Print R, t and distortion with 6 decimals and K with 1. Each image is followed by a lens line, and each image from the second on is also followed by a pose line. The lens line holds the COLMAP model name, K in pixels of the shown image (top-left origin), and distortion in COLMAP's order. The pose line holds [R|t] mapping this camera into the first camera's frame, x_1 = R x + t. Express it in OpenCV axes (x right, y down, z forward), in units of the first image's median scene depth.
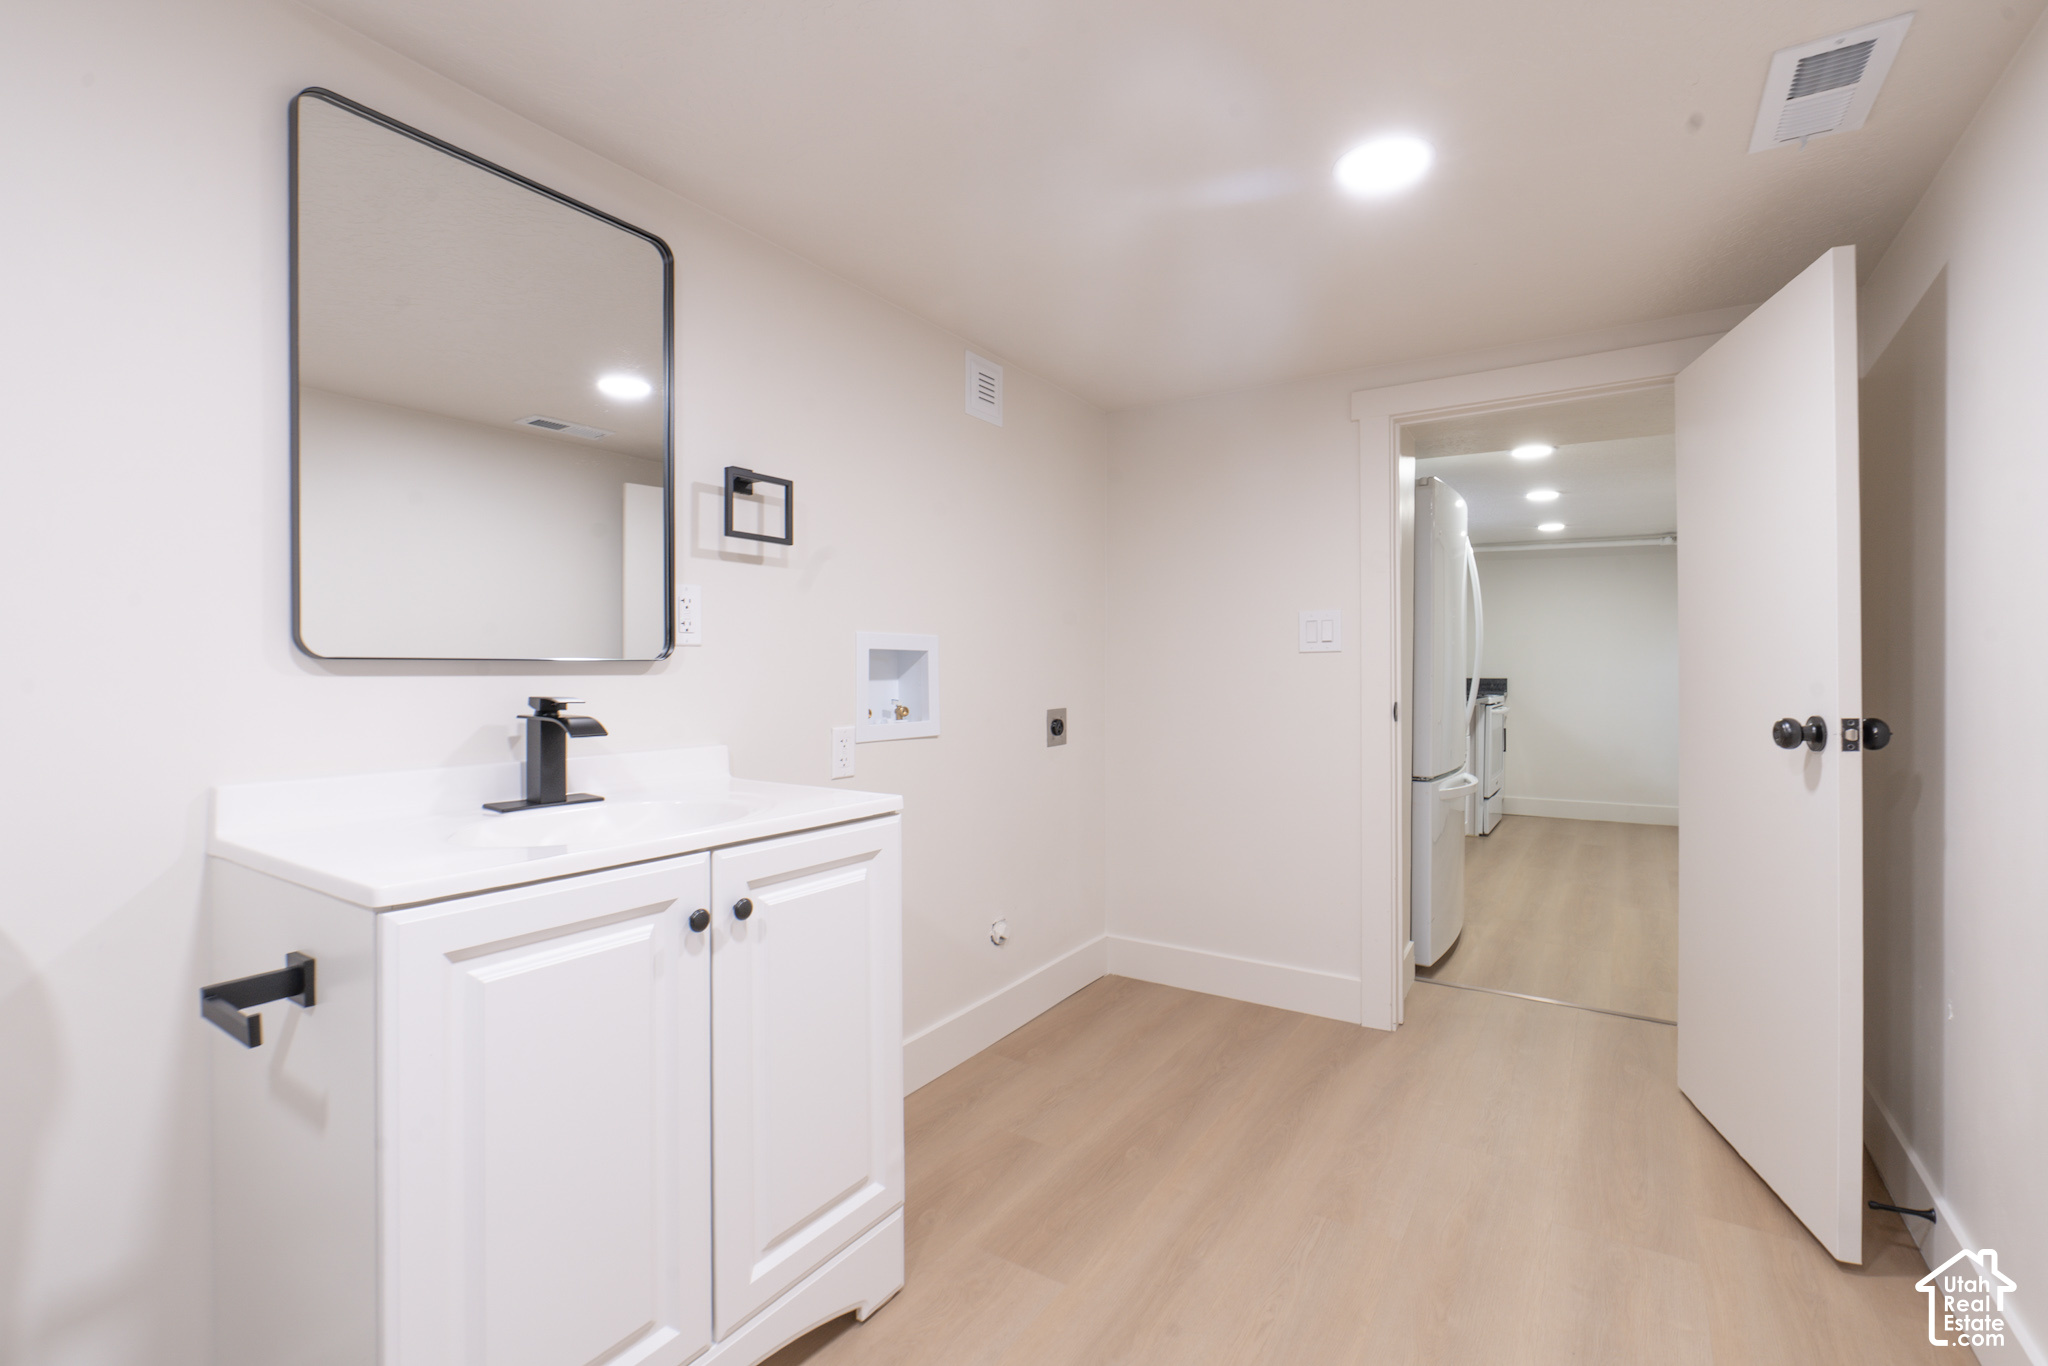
lens RADIAL K [[910.1, 0, 1014.4], [0, 910.1, 671.3], [0, 0, 1]] dist [-0.013588, 0.003971]
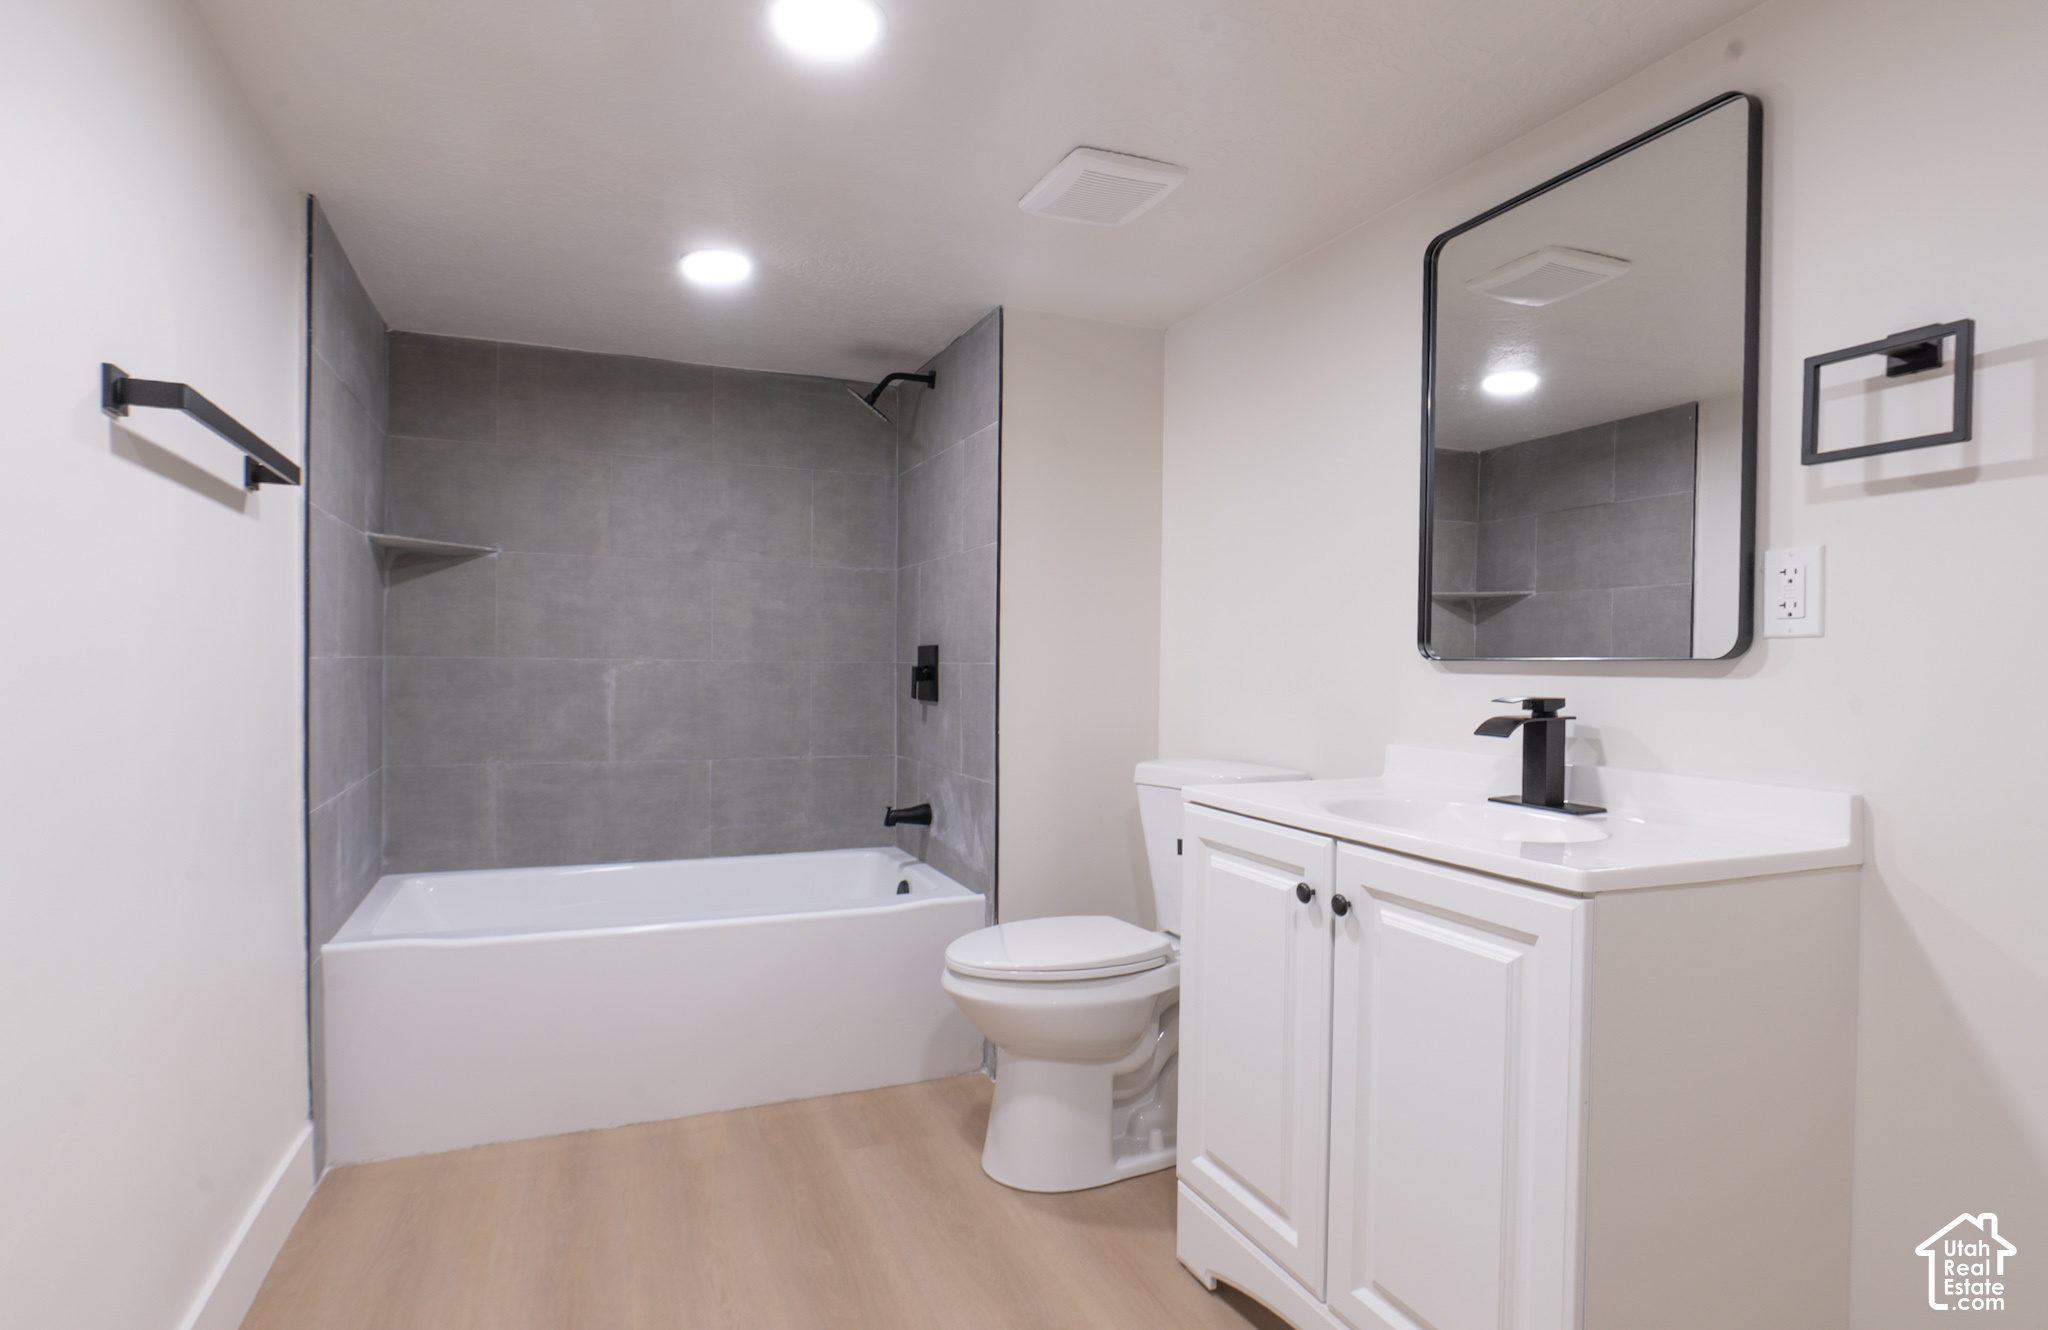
lens RADIAL K [[1129.7, 0, 1017.6], [0, 1129.7, 674.0], [0, 0, 1]] dist [0.001805, -0.000026]
pose [[-0.578356, 0.003606, -0.815776, 0.811370], [-0.008857, 0.999904, 0.010699, -0.005798], [0.815736, 0.013413, -0.578268, 1.235871]]
